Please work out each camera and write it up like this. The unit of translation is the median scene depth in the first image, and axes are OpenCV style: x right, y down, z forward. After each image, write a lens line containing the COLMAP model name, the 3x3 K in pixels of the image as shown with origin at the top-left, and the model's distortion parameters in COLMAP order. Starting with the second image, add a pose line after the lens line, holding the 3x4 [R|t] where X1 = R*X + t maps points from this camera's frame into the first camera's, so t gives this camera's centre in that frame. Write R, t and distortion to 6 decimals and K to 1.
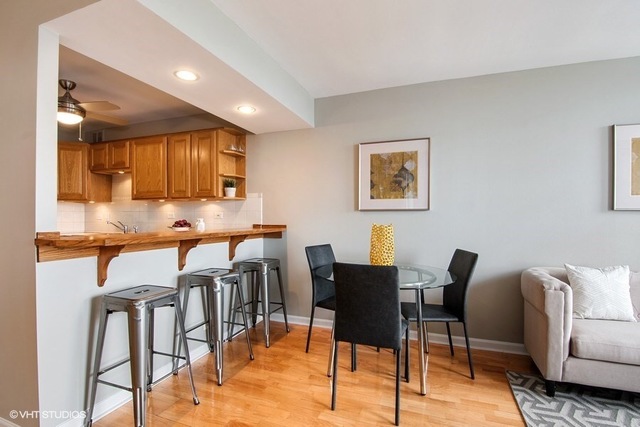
lens RADIAL K [[315.4, 0, 319.6], [0, 315.4, 212.2], [0, 0, 1]] dist [-0.015060, -0.001878]
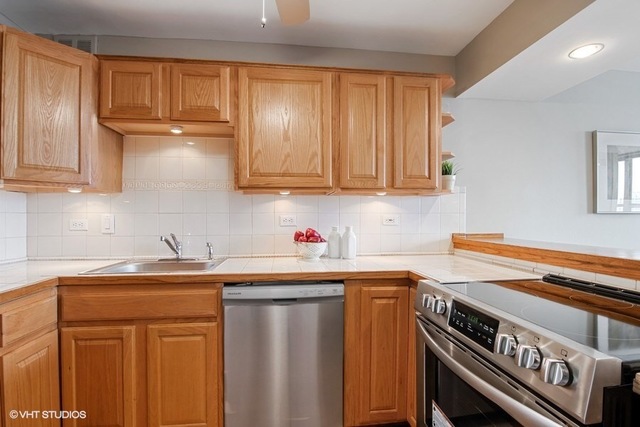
lens RADIAL K [[315.4, 0, 317.4], [0, 315.4, 216.0], [0, 0, 1]] dist [-0.015060, -0.001878]
pose [[0.882498, -0.001145, 0.470315, -0.710218], [-0.002069, 0.999978, 0.006316, -0.000869], [-0.470312, -0.006547, 0.882476, 0.500954]]
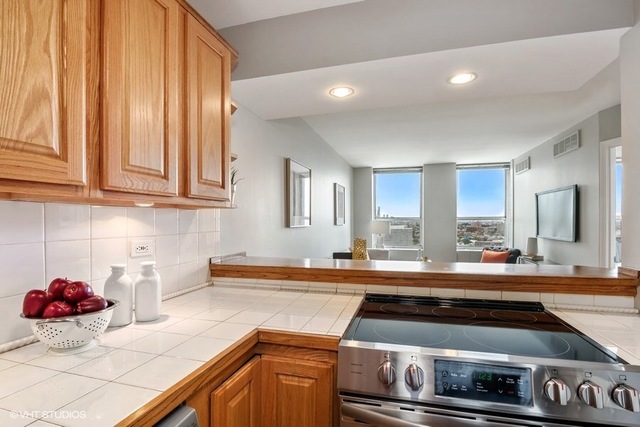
lens RADIAL K [[315.4, 0, 319.0], [0, 315.4, 223.9], [0, 0, 1]] dist [-0.015060, -0.001878]
pose [[-0.094690, -0.011884, 0.995436, -0.678353], [-0.004356, 0.999924, 0.011524, -0.021812], [-0.995497, -0.003245, -0.094735, 0.797625]]
